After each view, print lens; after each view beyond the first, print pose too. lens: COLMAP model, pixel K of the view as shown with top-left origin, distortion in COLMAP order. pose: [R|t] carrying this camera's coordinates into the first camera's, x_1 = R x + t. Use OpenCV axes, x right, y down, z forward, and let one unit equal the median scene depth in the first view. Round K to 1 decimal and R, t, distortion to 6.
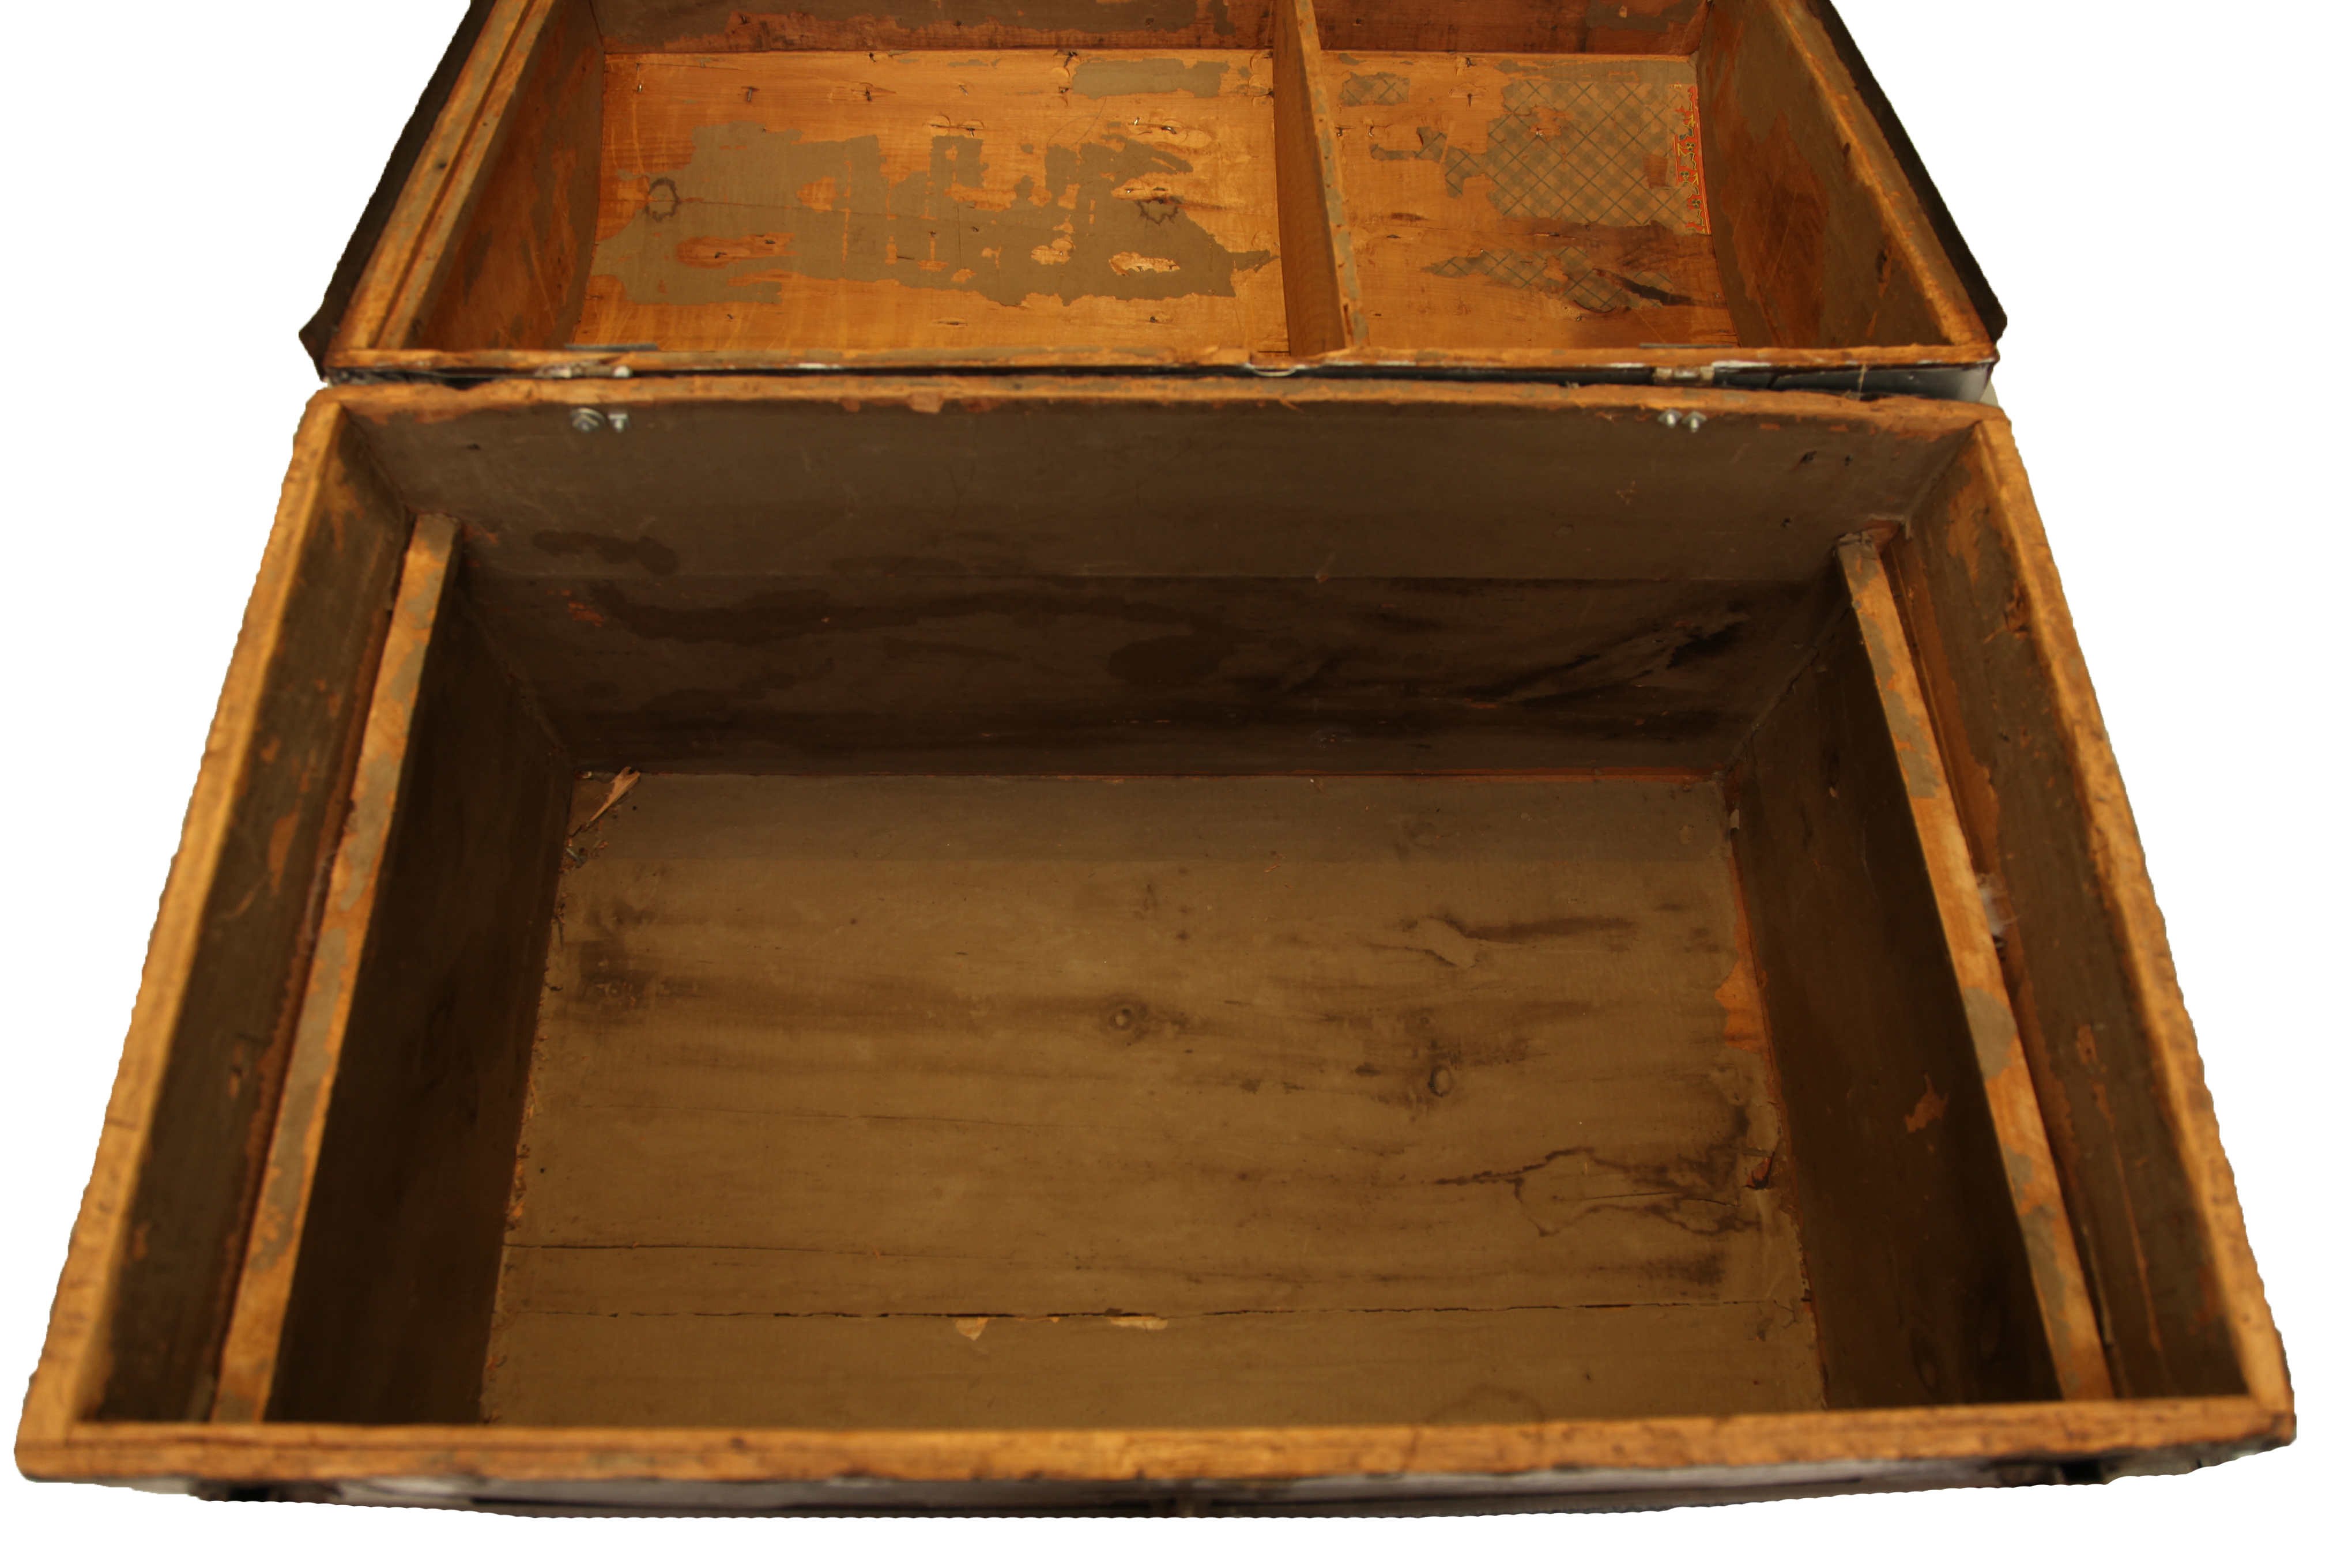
lens RADIAL K [[1594.8, 0, 1176.0], [0, 1594.8, 784.0], [0, 0, 1]] dist [-0.130301, 0.076087]
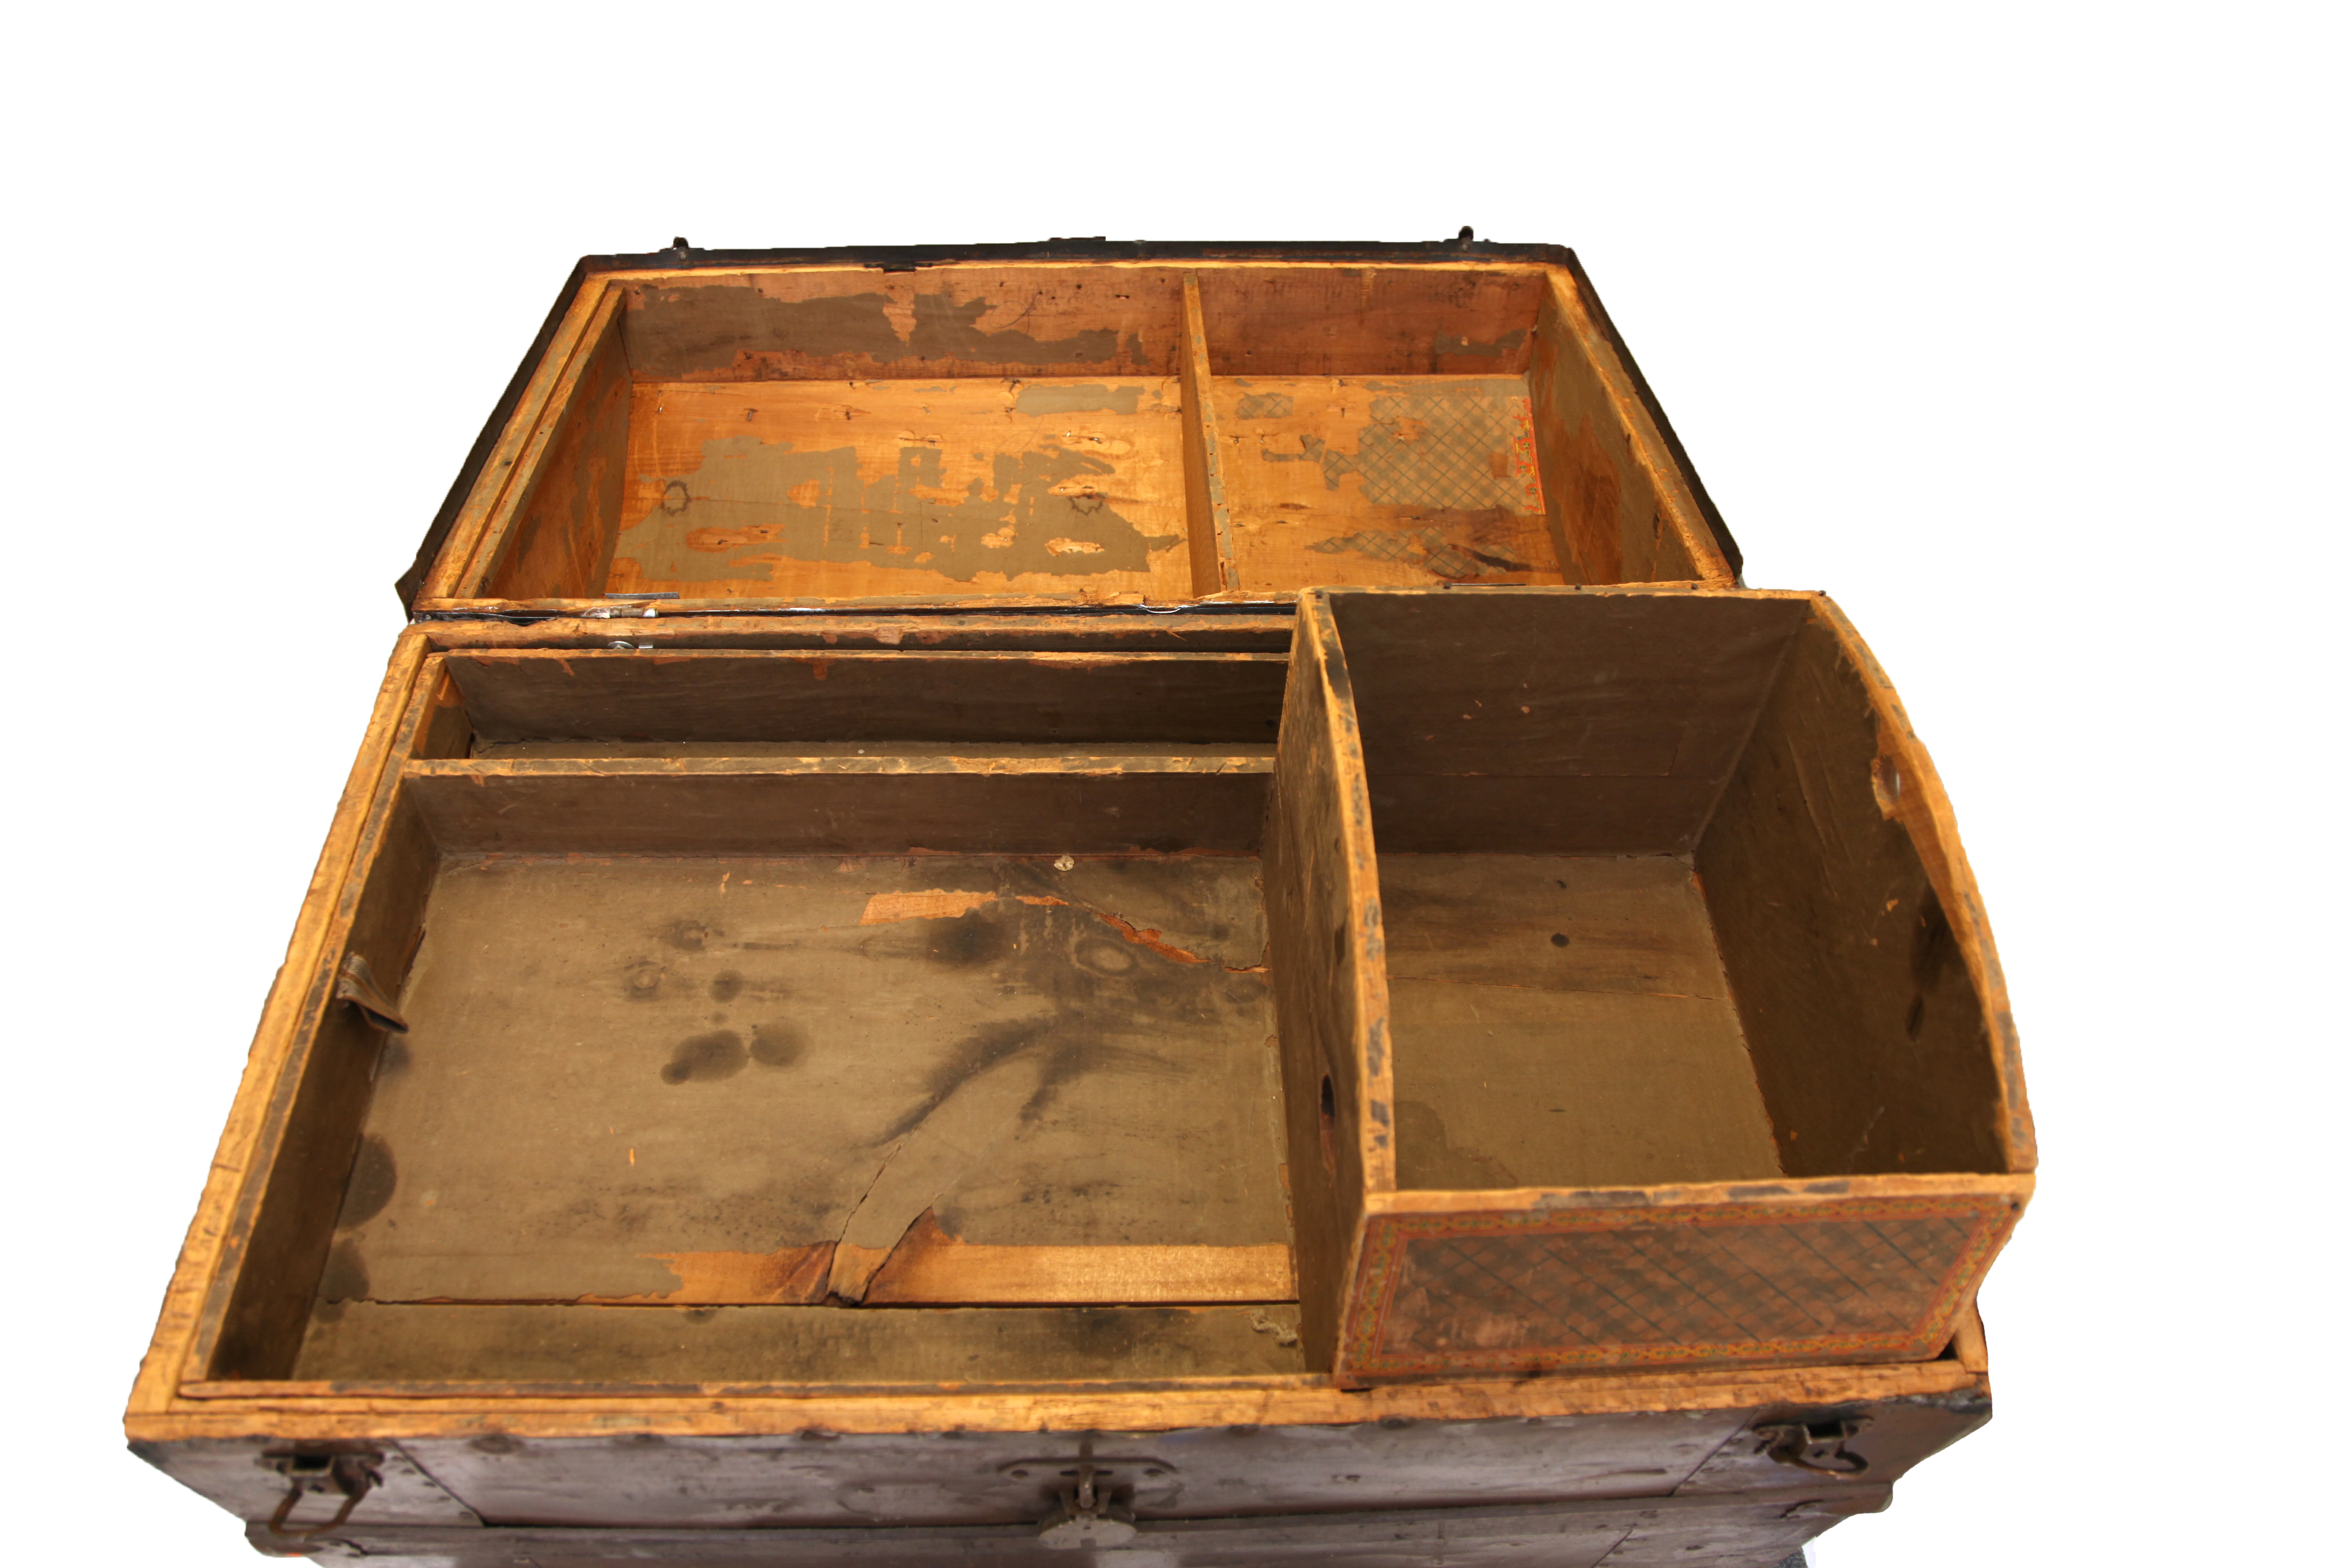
lens RADIAL K [[1594.8, 0, 1176.0], [0, 1594.8, 784.0], [0, 0, 1]] dist [-0.130301, 0.076087]
pose [[0.999725, -0.014423, 0.018485, 0.031941], [0.017800, 0.980040, -0.198001, 0.089298], [-0.015260, 0.198276, 0.980027, -0.157444]]
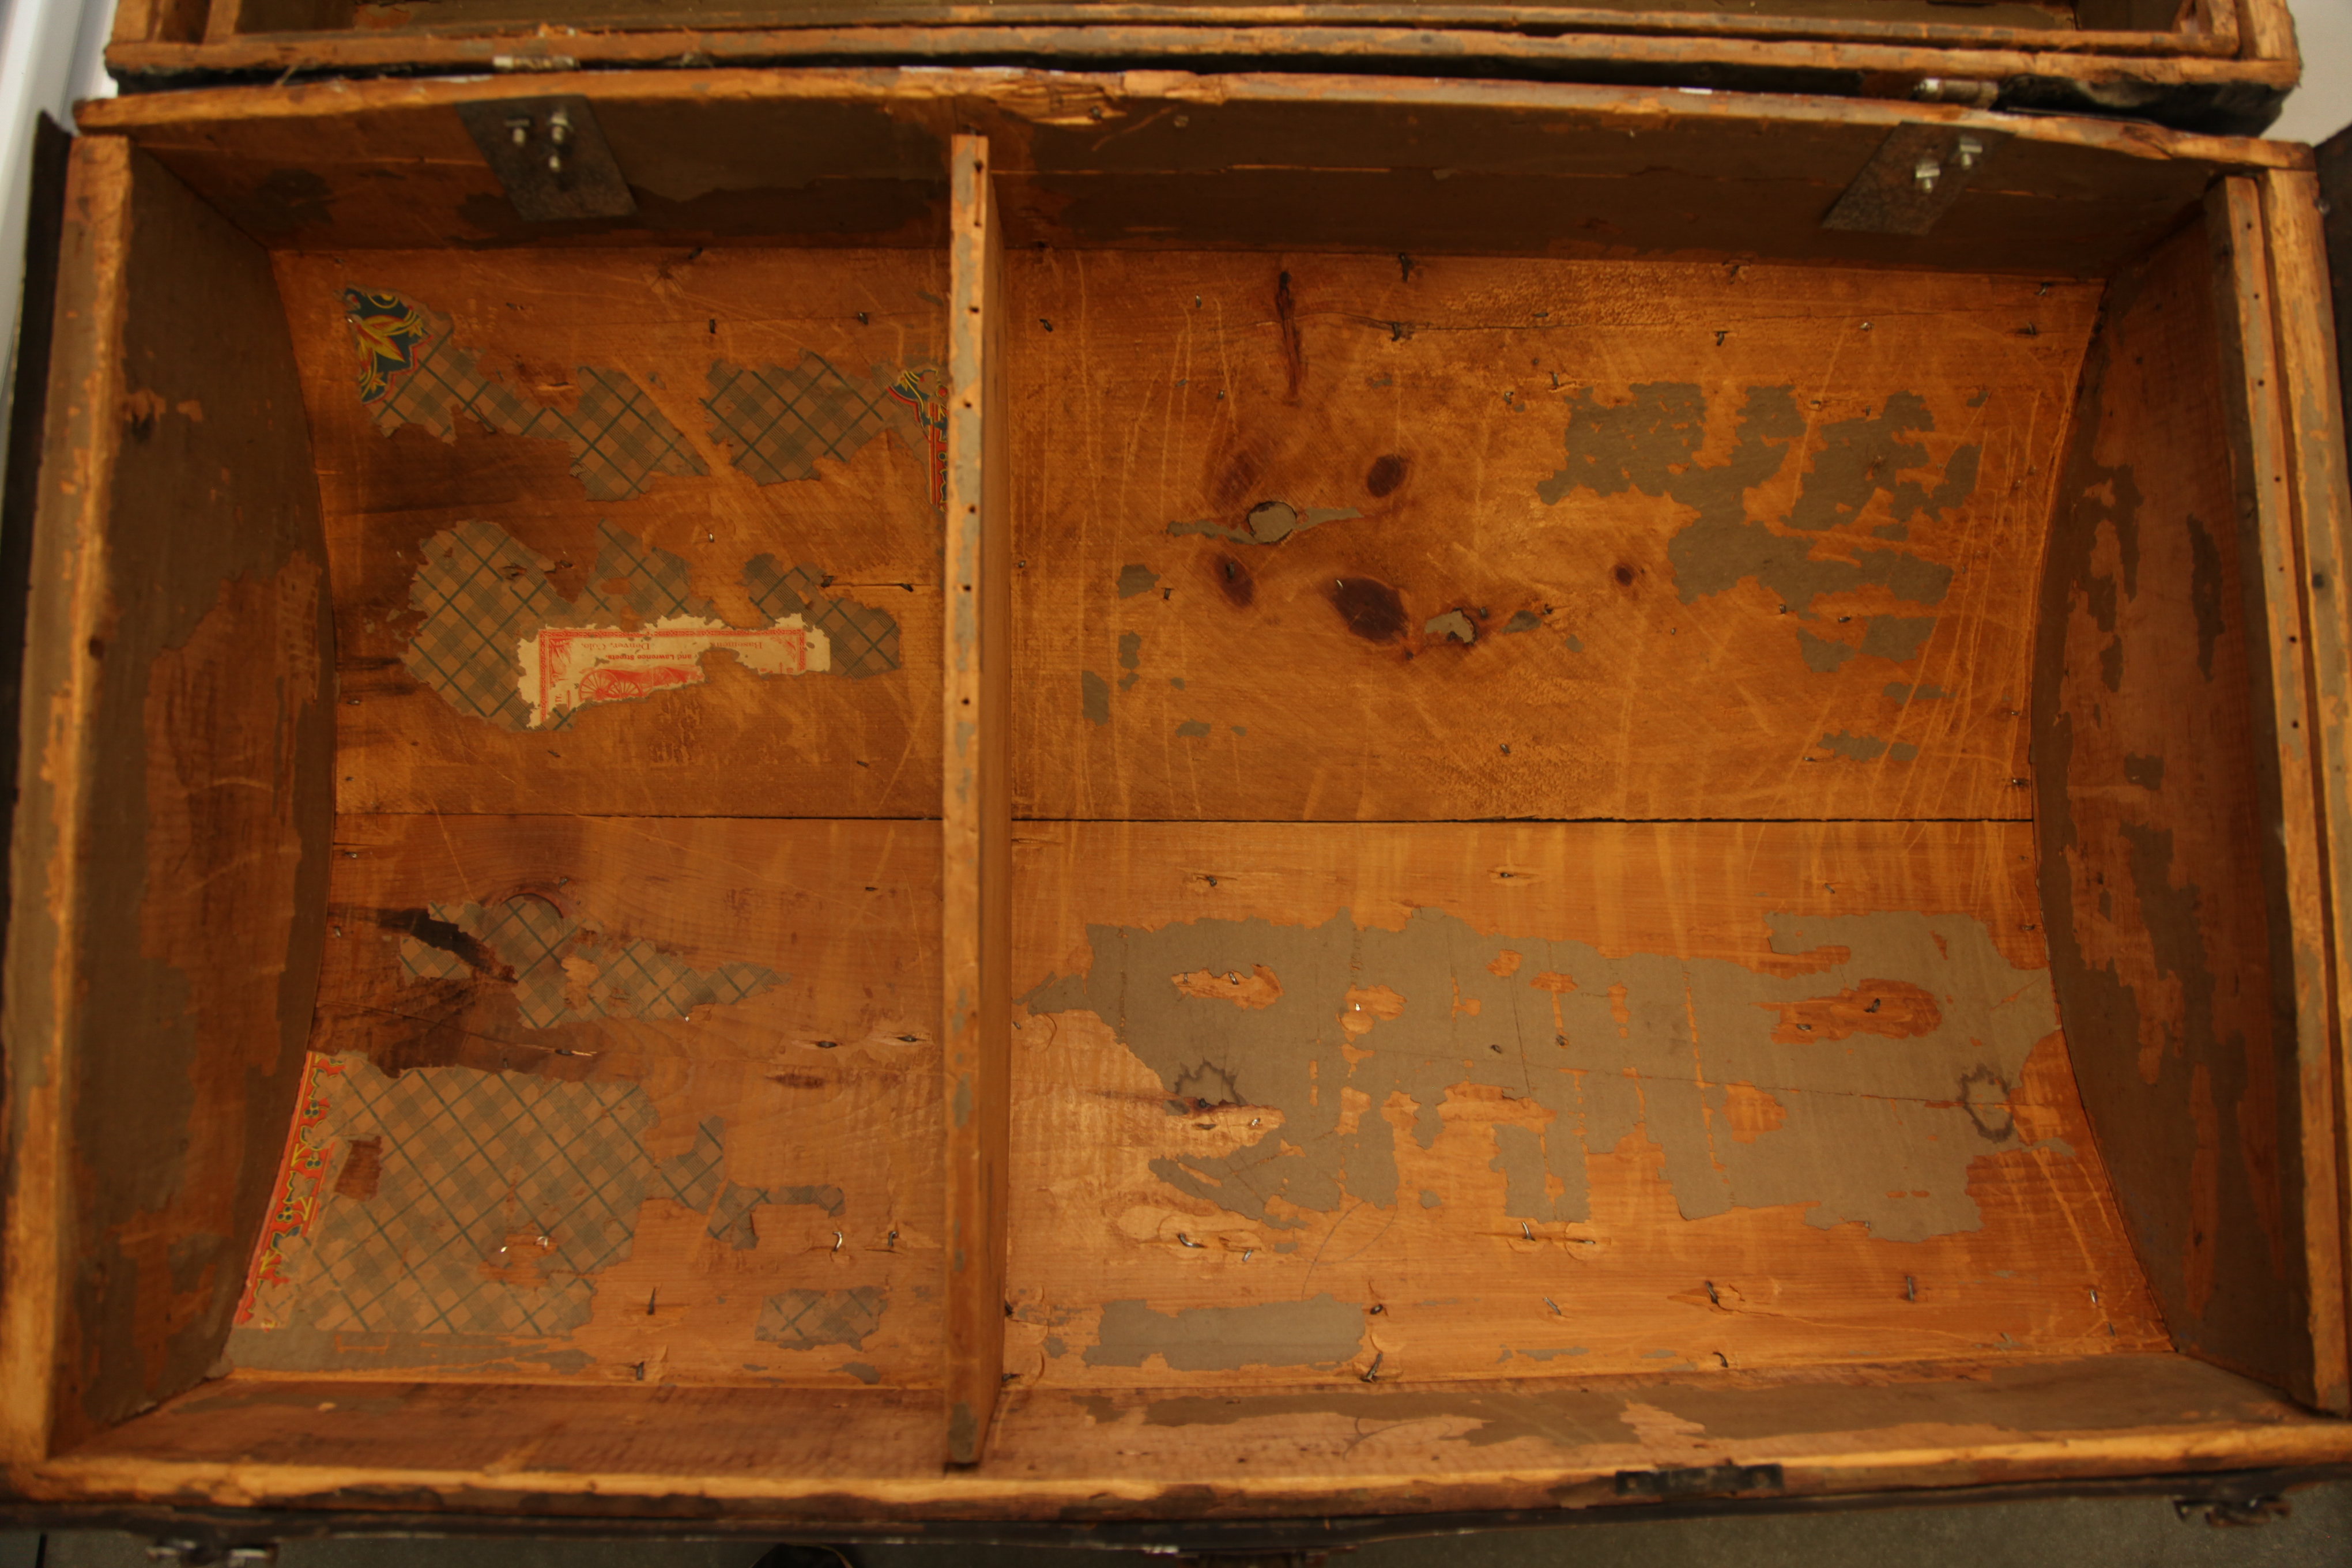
lens RADIAL K [[1594.8, 0, 1176.0], [0, 1594.8, 784.0], [0, 0, 1]] dist [-0.130301, 0.076087]
pose [[-0.998431, -0.023406, -0.050862, 0.034932], [-0.016512, -0.744926, 0.666942, -0.692851], [-0.053498, 0.666736, 0.743371, 0.461580]]
